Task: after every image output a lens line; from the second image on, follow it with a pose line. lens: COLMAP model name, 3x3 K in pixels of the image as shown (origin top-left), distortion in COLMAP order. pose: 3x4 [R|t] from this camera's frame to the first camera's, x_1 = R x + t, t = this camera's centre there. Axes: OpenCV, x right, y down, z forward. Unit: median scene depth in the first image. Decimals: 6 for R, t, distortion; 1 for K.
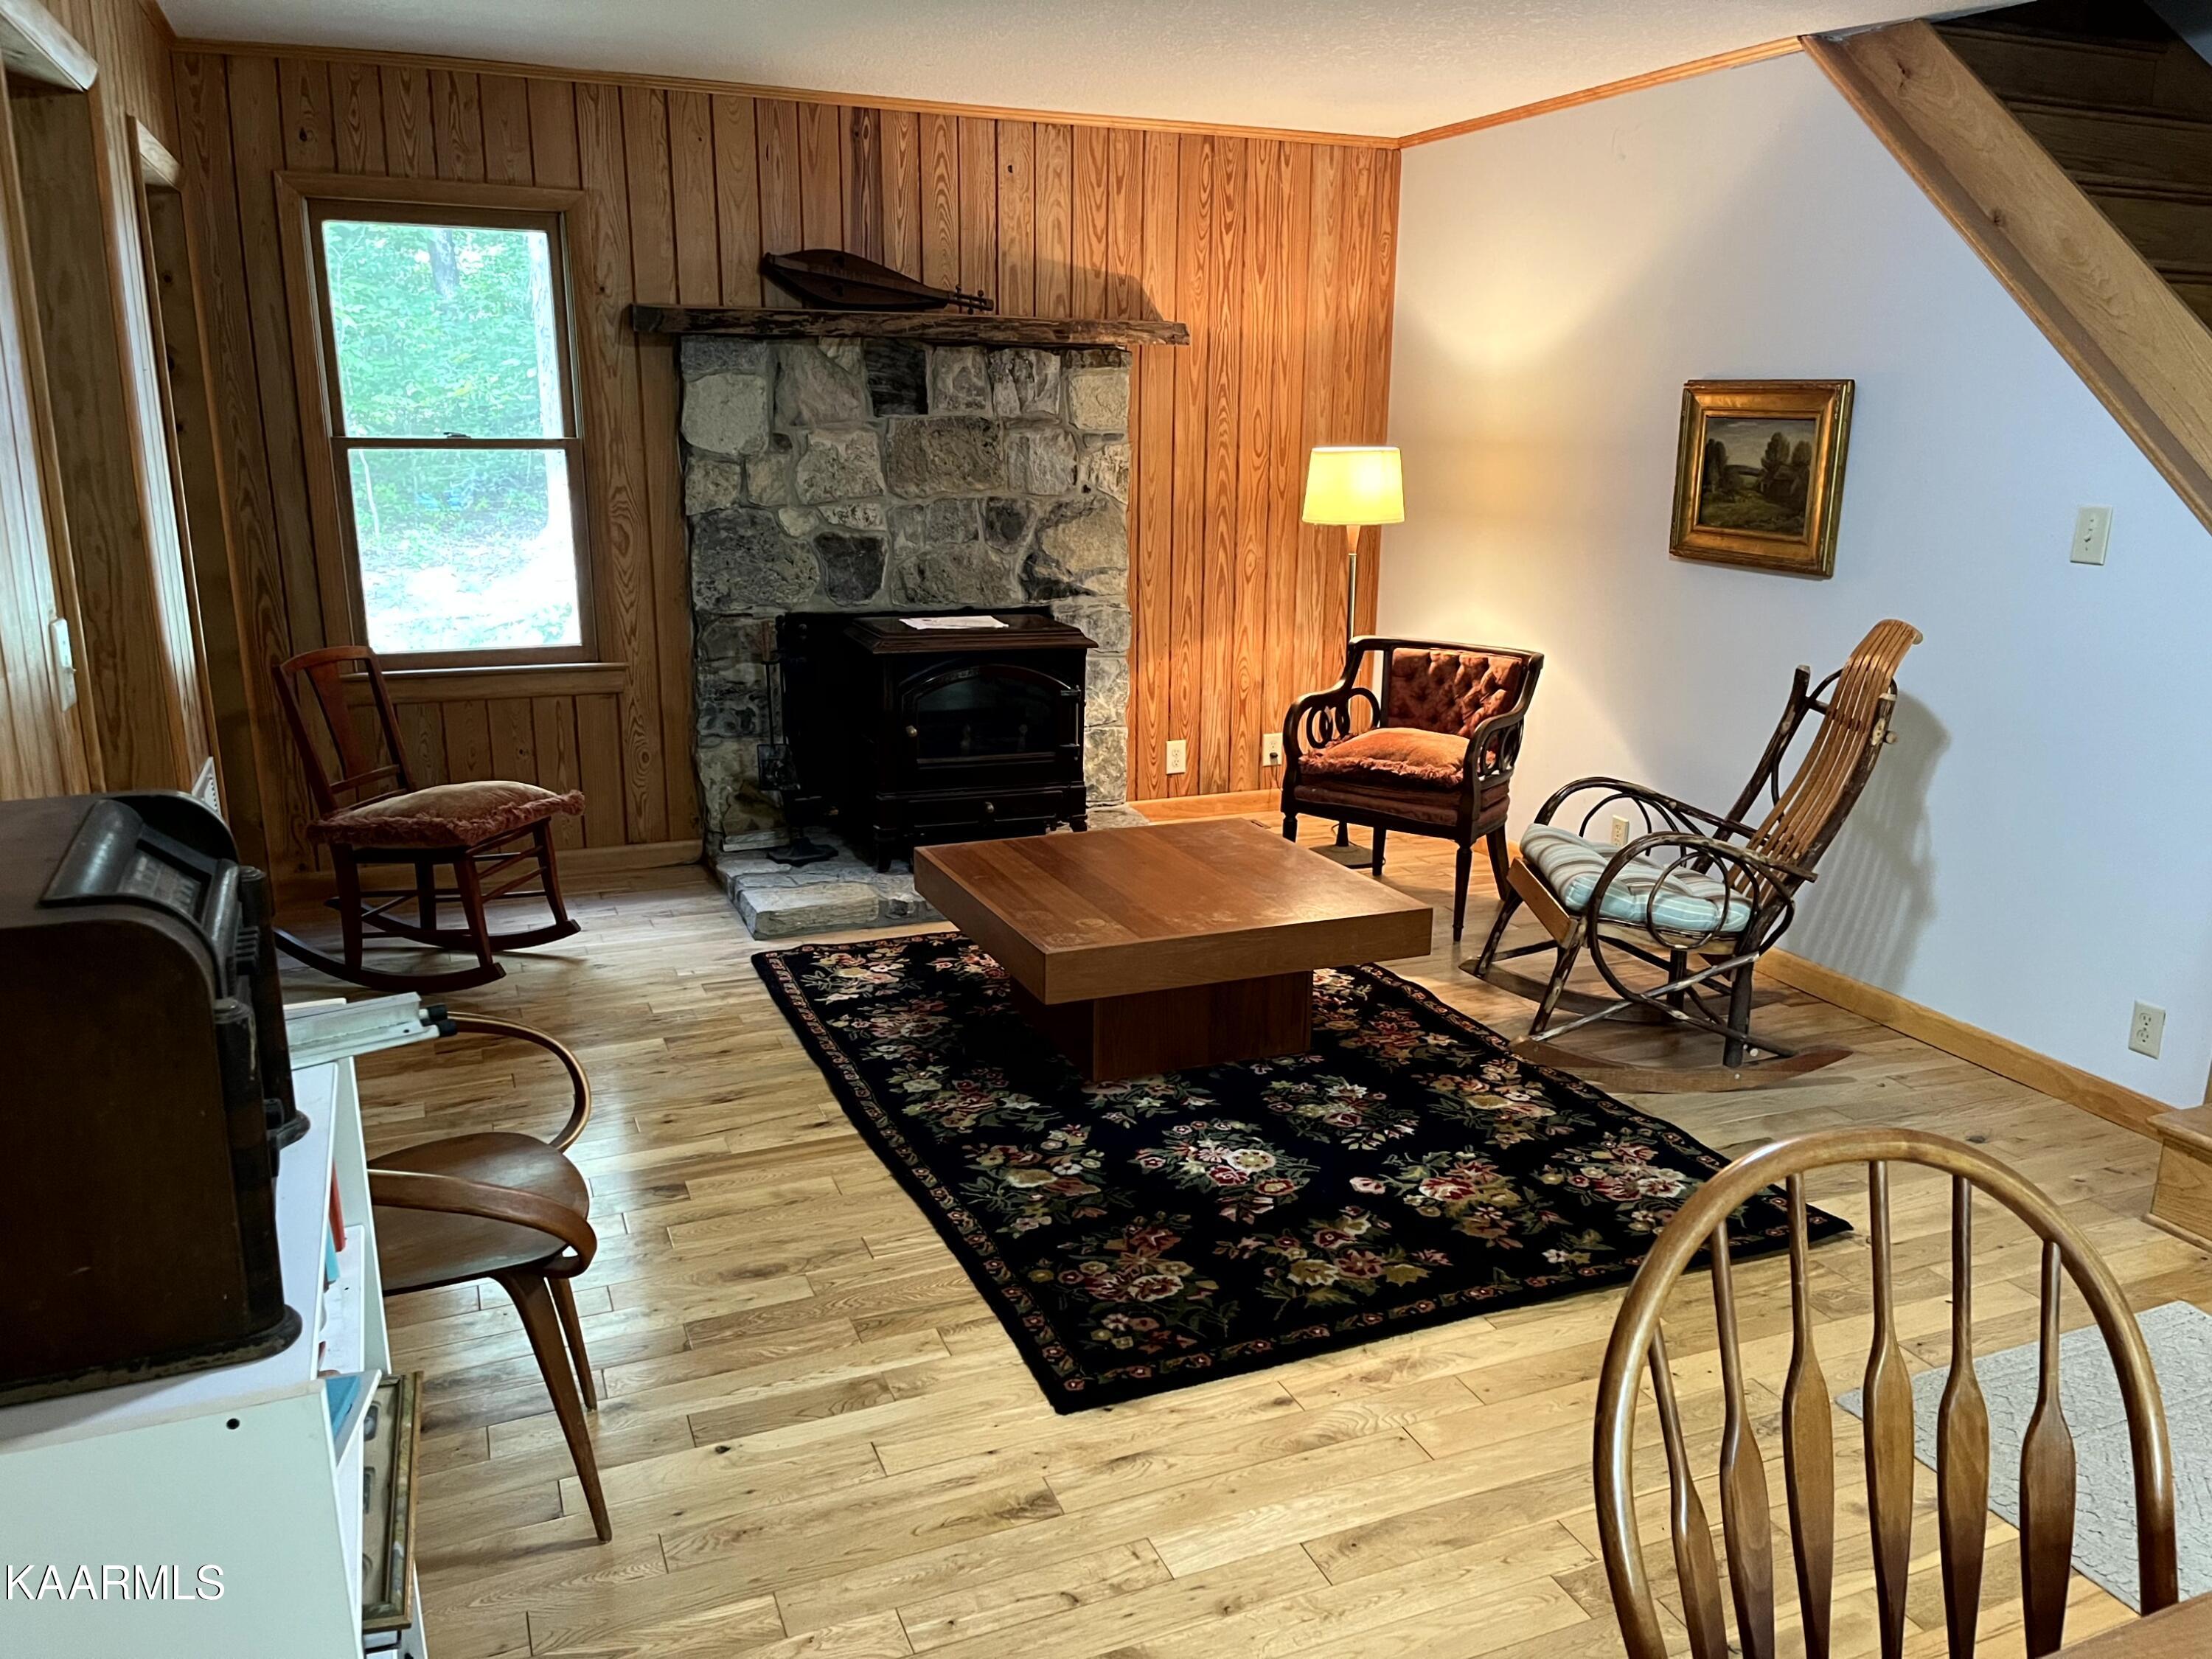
lens RADIAL K [[1669.2, 0, 1106.1], [0, 1669.2, 828.1], [0, 0, 1]] dist [0.049504, -0.000381]
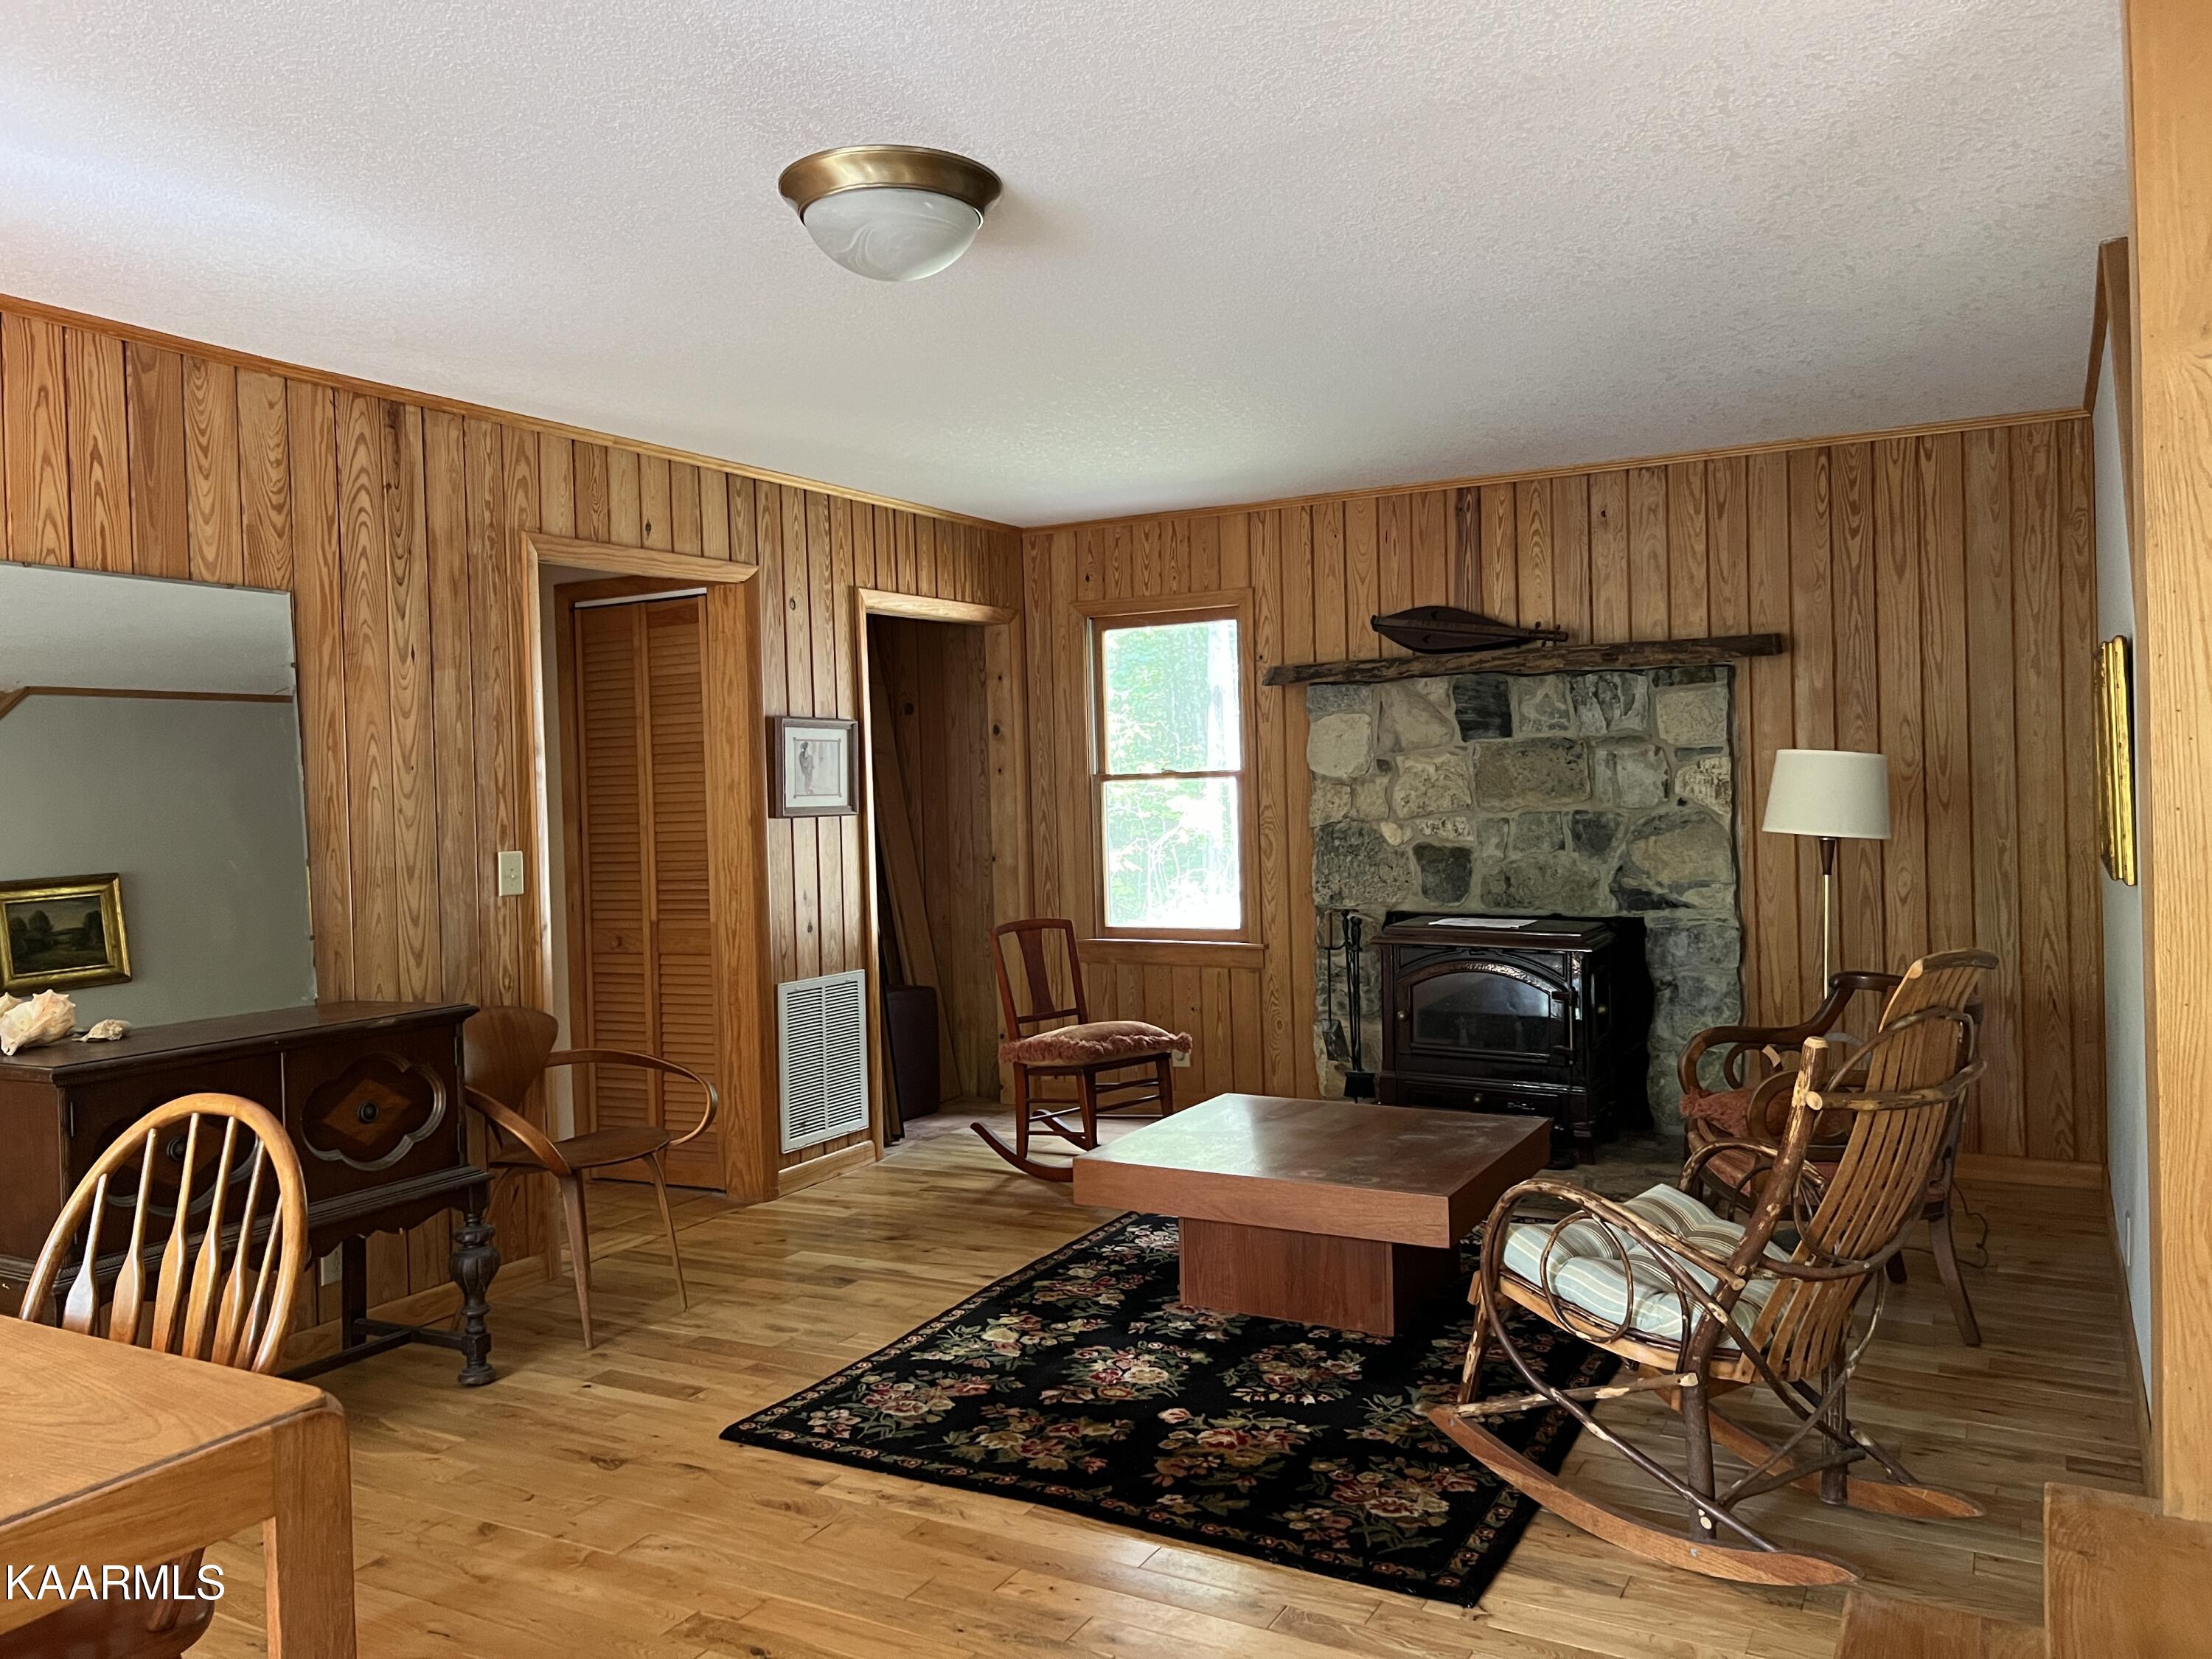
lens RADIAL K [[1671.2, 0, 1107.3], [0, 1671.2, 821.7], [0, 0, 1]] dist [0.028216, -0.023394]
pose [[0.622918, -0.006289, -0.782262, 0.596745], [-0.155814, 0.978934, -0.131945, -0.006898], [0.766613, 0.204079, 0.608816, 0.142925]]
